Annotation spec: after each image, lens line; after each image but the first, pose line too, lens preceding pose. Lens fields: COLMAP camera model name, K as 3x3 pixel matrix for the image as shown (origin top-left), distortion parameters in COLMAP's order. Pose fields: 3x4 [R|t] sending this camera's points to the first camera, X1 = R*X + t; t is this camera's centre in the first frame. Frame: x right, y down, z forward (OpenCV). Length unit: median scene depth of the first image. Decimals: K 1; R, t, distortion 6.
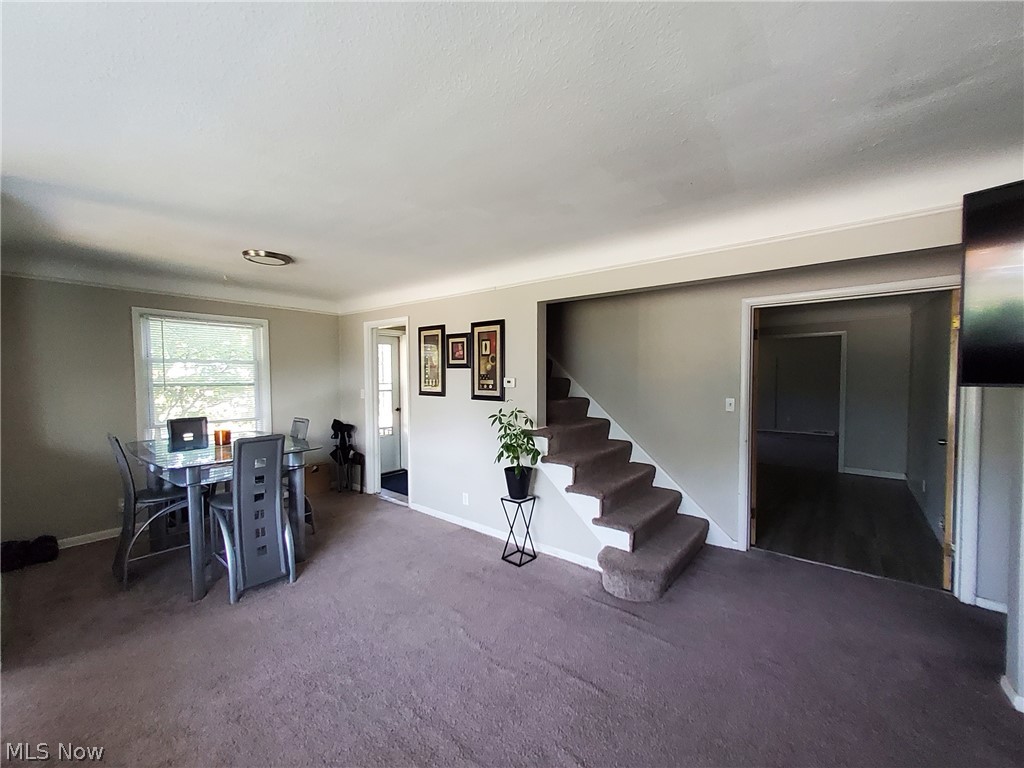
lens RADIAL K [[405.7, 0, 522.5], [0, 405.7, 392.0], [0, 0, 1]] dist [0.002161, 0.000173]
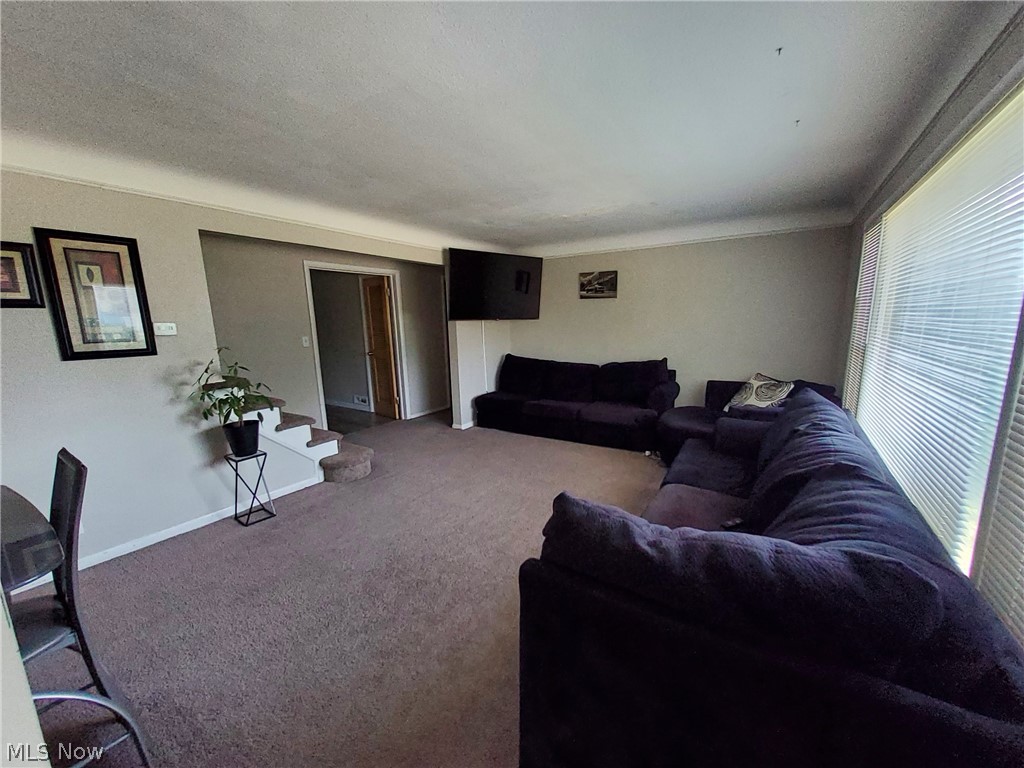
lens RADIAL K [[405.7, 0, 522.5], [0, 405.7, 392.0], [0, 0, 1]] dist [0.002161, 0.000173]
pose [[-0.102817, -0.178943, 0.978472, -0.896052], [0.049418, 0.981552, 0.184699, -0.016004], [-0.993472, 0.067345, -0.092077, 0.433167]]
